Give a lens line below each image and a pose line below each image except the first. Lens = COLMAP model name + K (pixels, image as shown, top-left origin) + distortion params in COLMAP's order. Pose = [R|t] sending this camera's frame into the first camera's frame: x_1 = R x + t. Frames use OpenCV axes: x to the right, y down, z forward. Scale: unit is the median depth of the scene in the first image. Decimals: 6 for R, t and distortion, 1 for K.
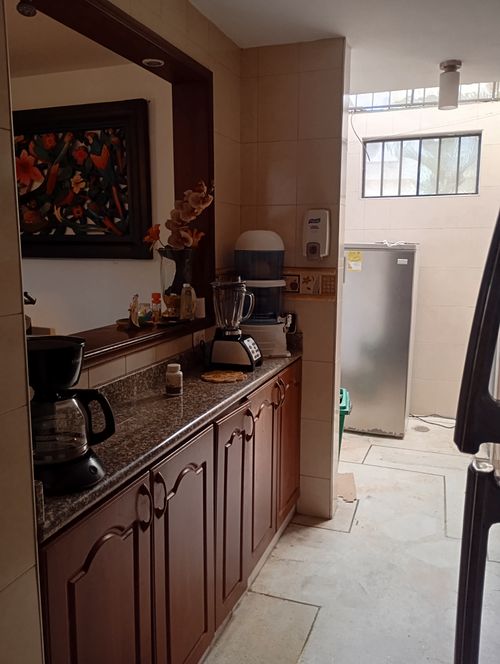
lens RADIAL K [[516.4, 0, 249.4], [0, 516.4, 329.1], [0, 0, 1]] dist [0.009776, -0.073113]
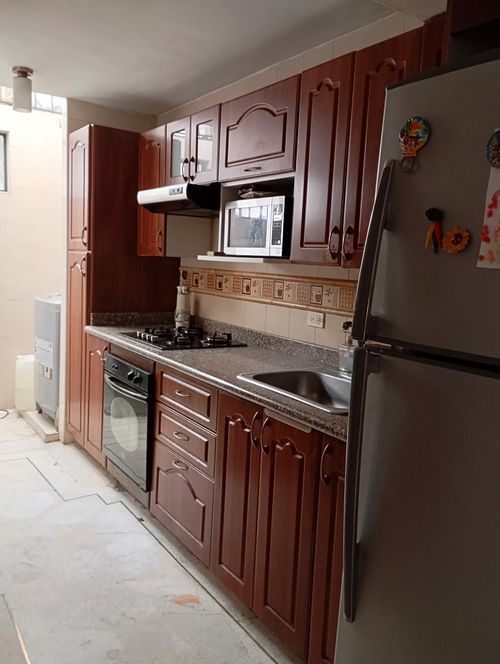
lens RADIAL K [[516.4, 0, 249.4], [0, 516.4, 329.1], [0, 0, 1]] dist [0.009776, -0.073113]
pose [[0.583678, -0.098283, 0.806015, -0.251797], [0.097468, 0.993951, 0.050617, 0.018030], [-0.806114, 0.049017, 0.589727, 0.003601]]
